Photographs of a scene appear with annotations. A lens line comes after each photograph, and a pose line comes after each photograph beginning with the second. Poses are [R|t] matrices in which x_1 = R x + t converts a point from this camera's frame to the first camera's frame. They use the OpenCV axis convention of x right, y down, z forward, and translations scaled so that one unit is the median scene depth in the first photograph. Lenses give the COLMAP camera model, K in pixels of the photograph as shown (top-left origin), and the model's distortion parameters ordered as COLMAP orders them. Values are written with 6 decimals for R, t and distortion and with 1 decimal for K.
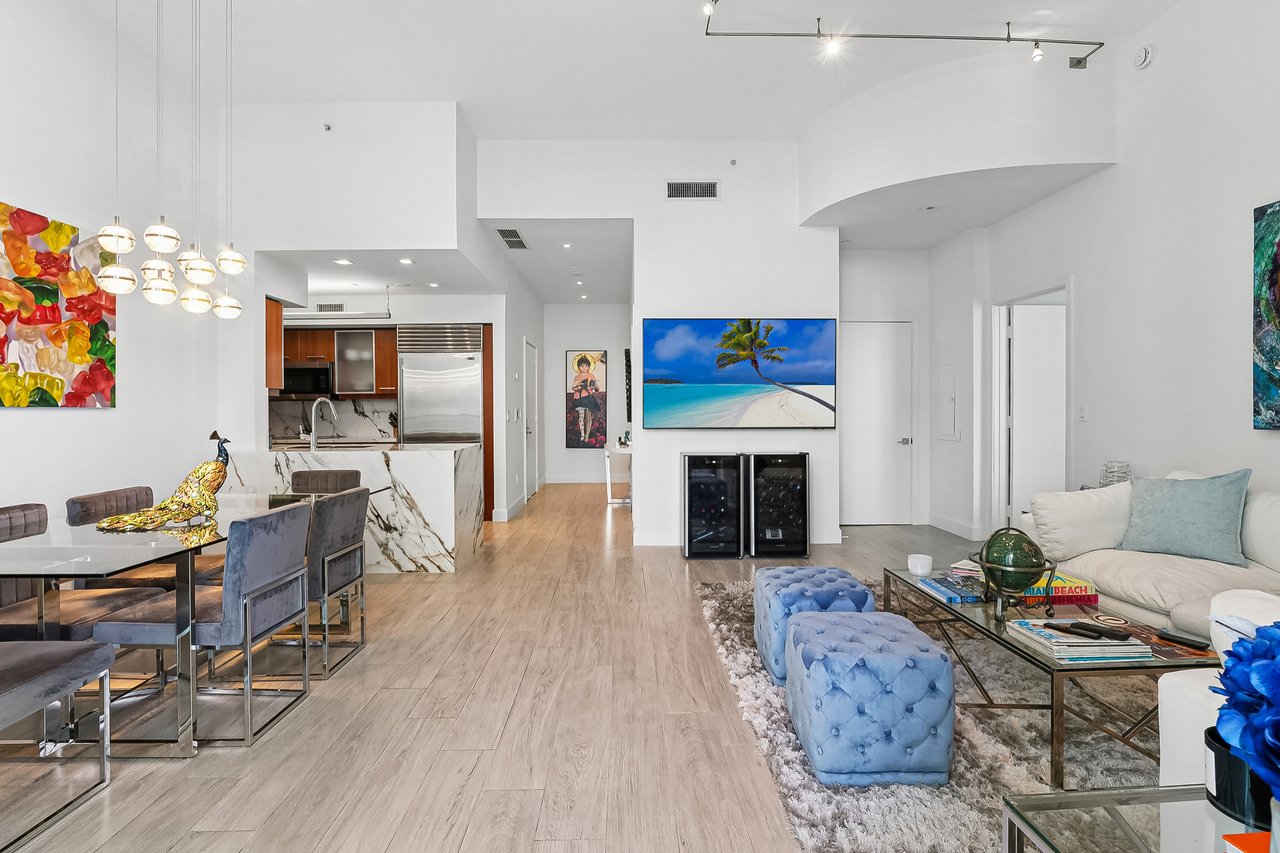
lens RADIAL K [[584.8, 0, 642.2], [0, 584.8, 414.9], [0, 0, 1]] dist [-0.002238, -0.000105]
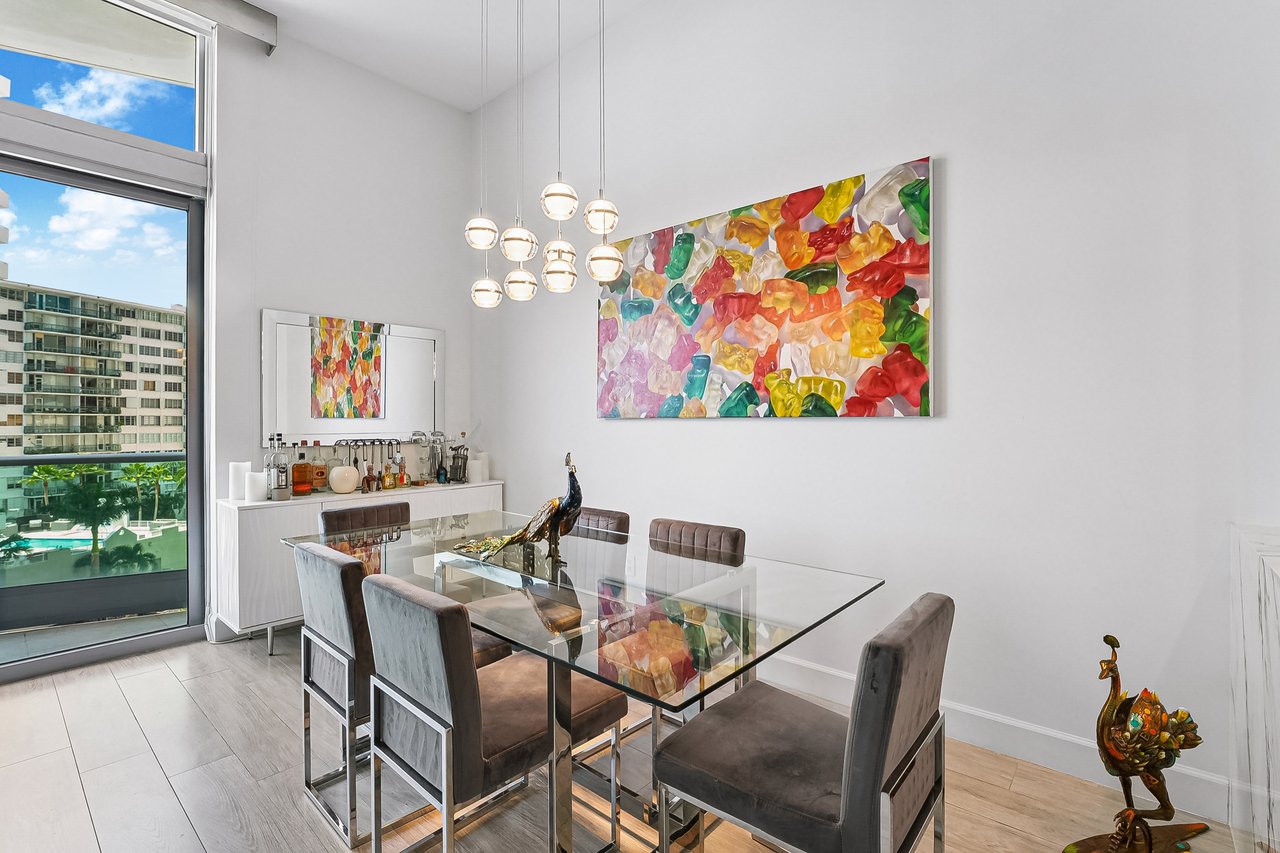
lens RADIAL K [[584.8, 0, 642.2], [0, 584.8, 414.9], [0, 0, 1]] dist [-0.002238, -0.000105]
pose [[-0.683746, -0.000324, -0.729720, -0.241970], [-0.001007, 0.999999, 0.000499, -0.015884], [0.729719, 0.001076, -0.683746, 1.334089]]
